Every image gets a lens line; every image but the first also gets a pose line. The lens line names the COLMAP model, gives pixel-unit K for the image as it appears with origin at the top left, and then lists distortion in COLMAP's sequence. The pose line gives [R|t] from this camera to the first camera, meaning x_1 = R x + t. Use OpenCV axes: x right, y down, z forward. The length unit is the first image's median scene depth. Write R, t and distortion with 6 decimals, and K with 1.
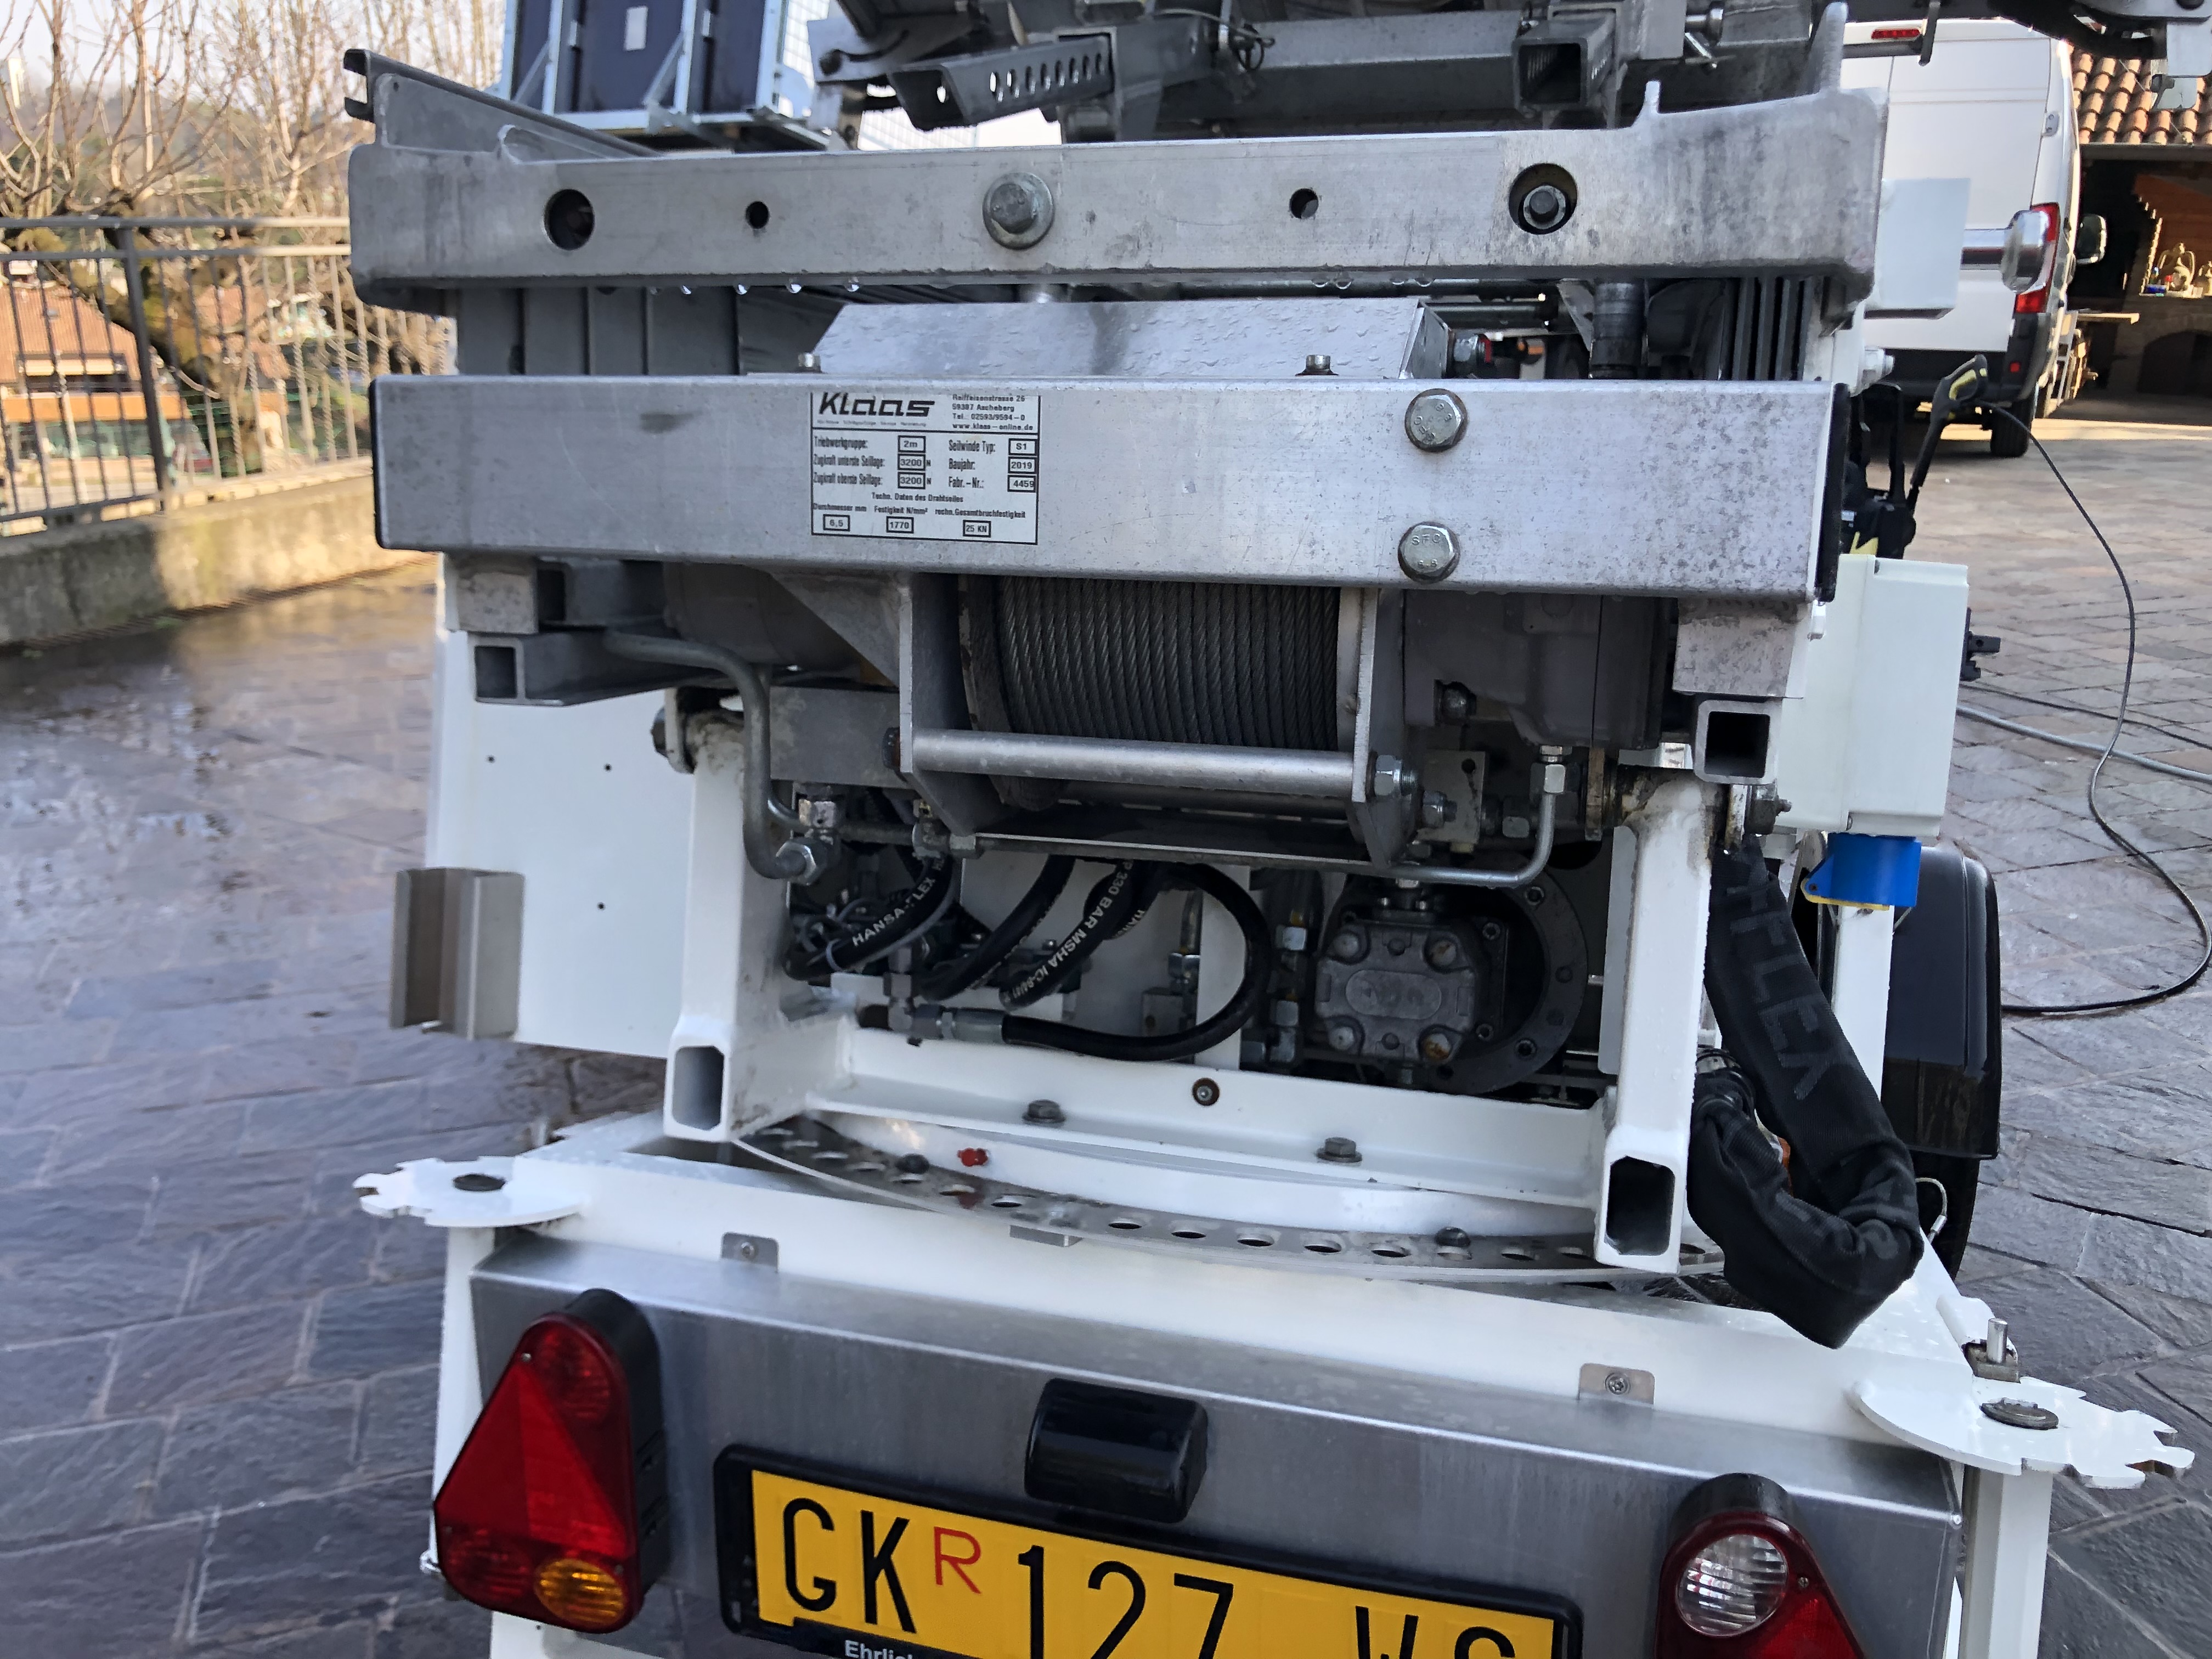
lens RADIAL K [[1808.5, 0, 1098.2], [0, 1808.5, 848.1], [0, 0, 1]] dist [0.034005, -0.033624]
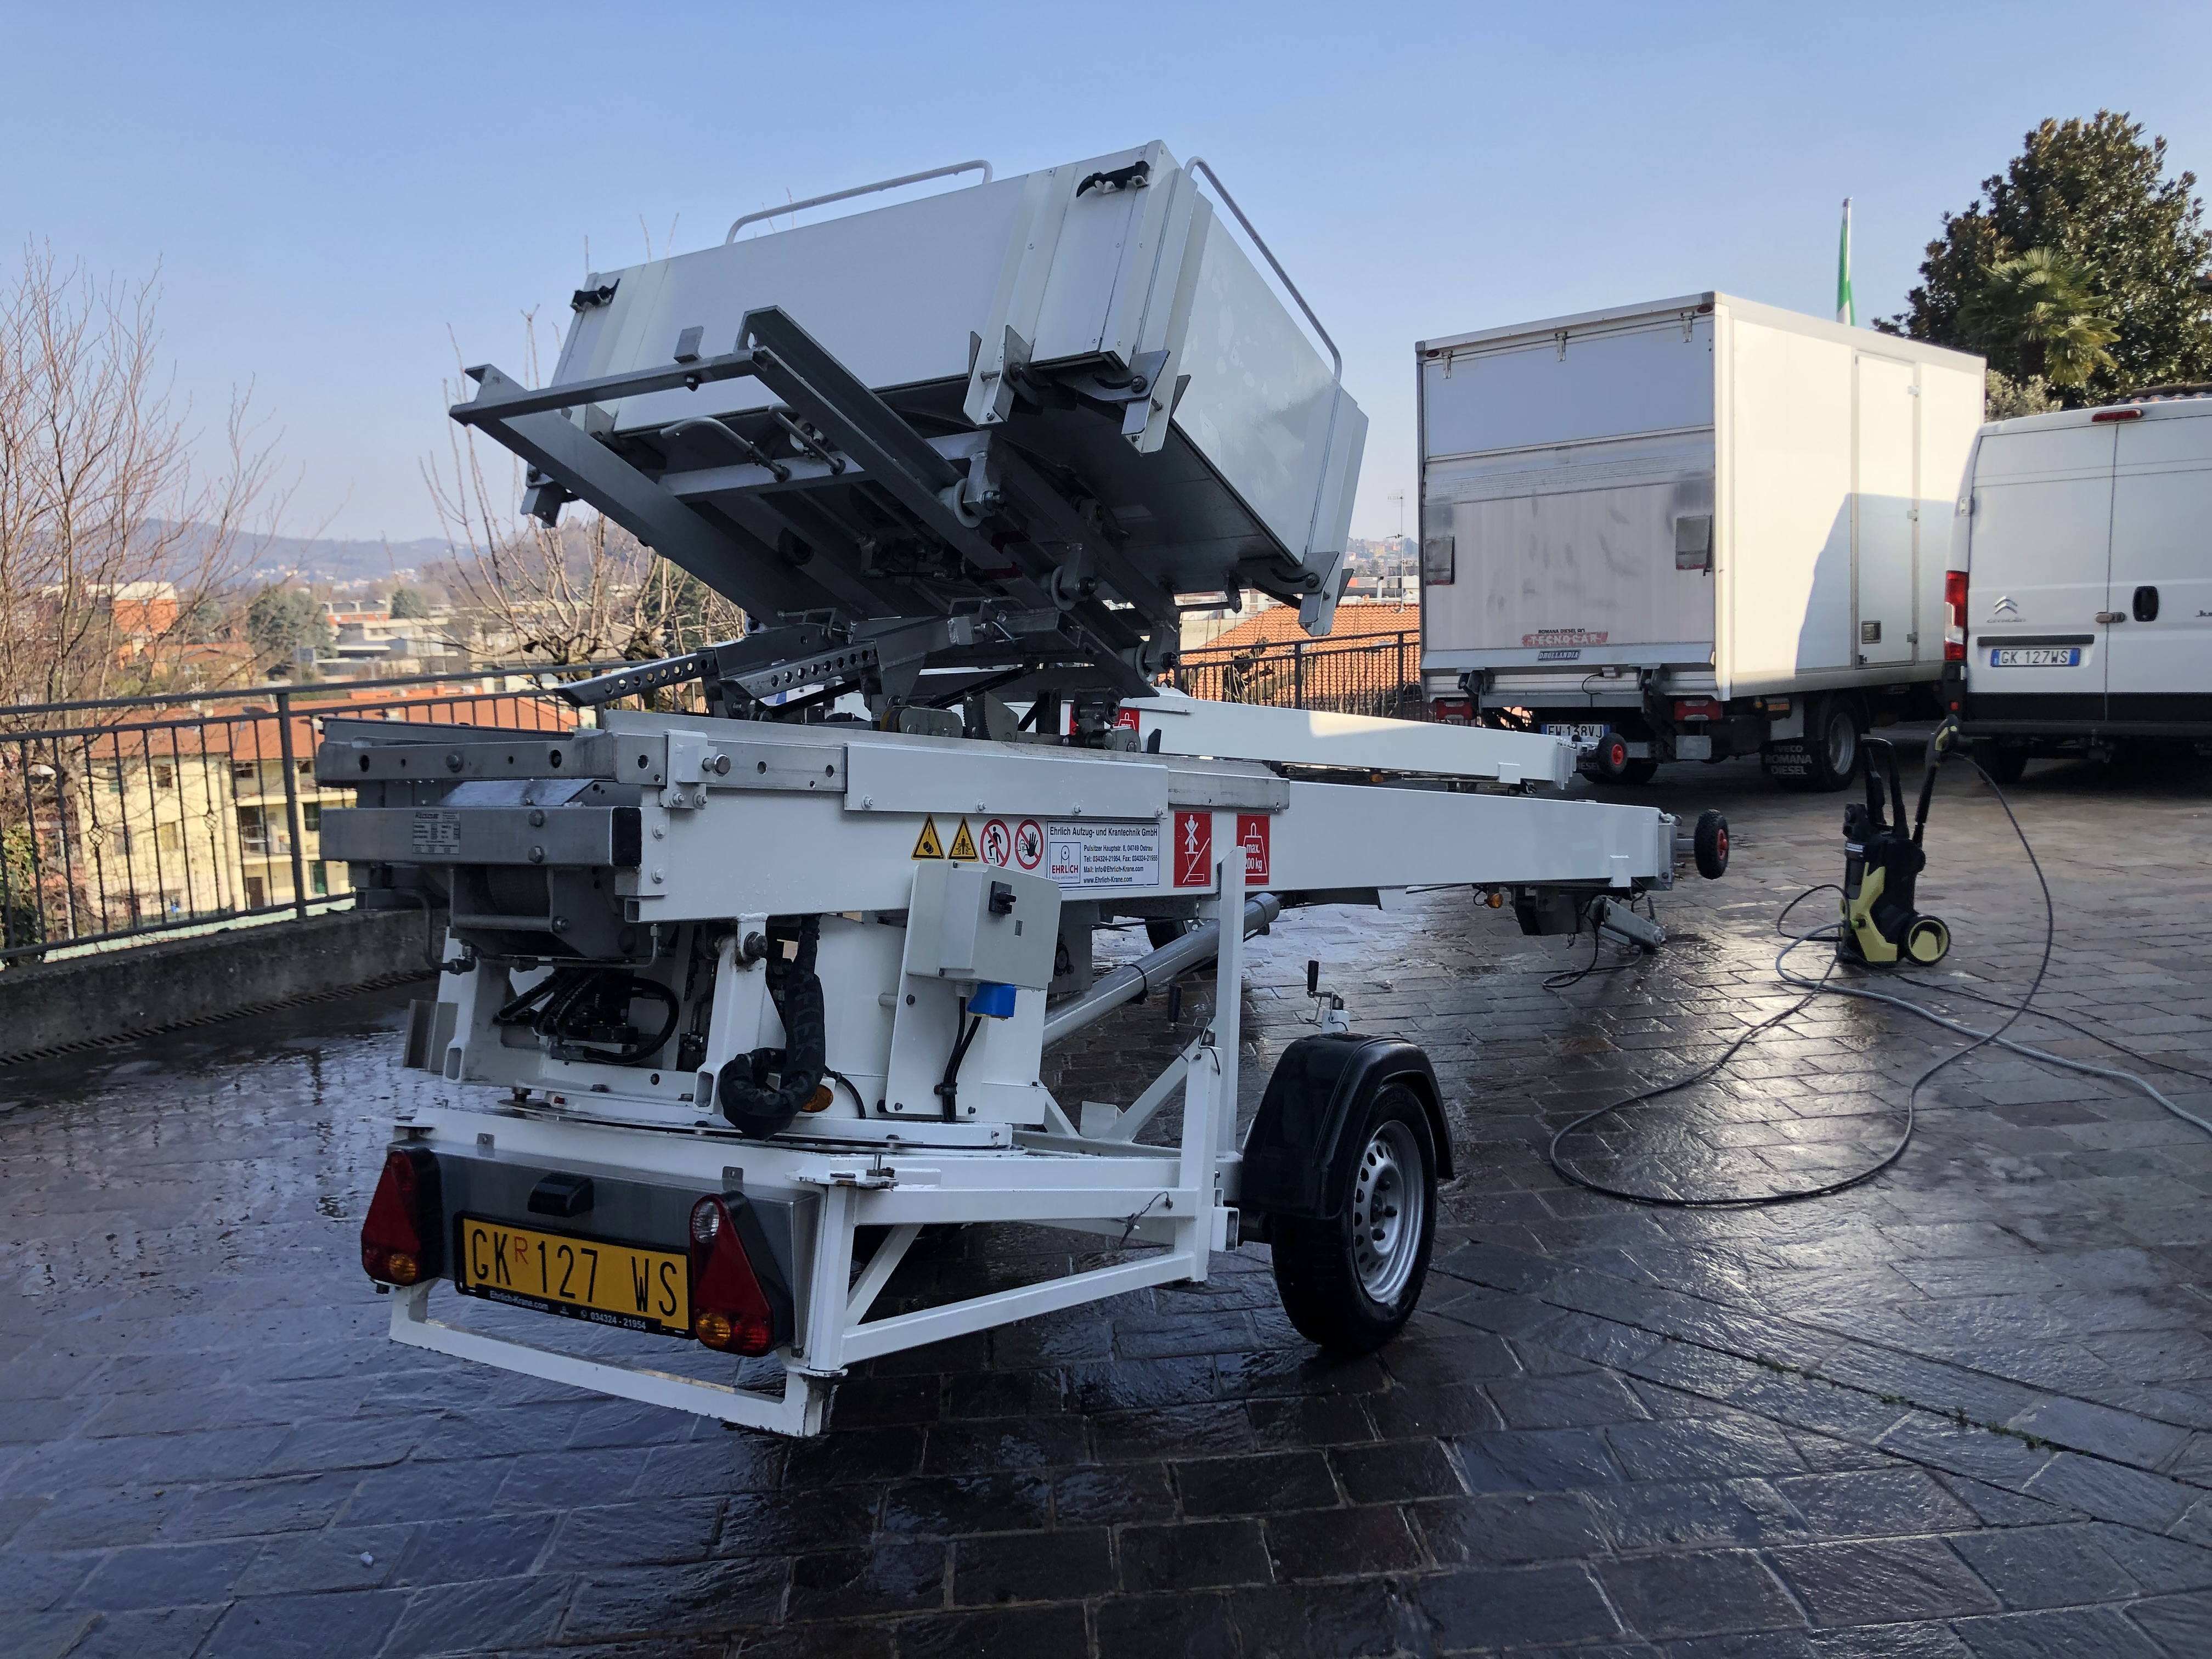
lens RADIAL K [[1808.5, 0, 1116.1], [0, 1808.5, 822.7], [0, 0, 1]] dist [0.034005, -0.033624]
pose [[0.965499, -0.016264, -0.259899, 1.407813], [-0.036407, 0.979815, -0.196562, 0.275424], [0.257850, 0.199242, 0.945418, -1.323350]]
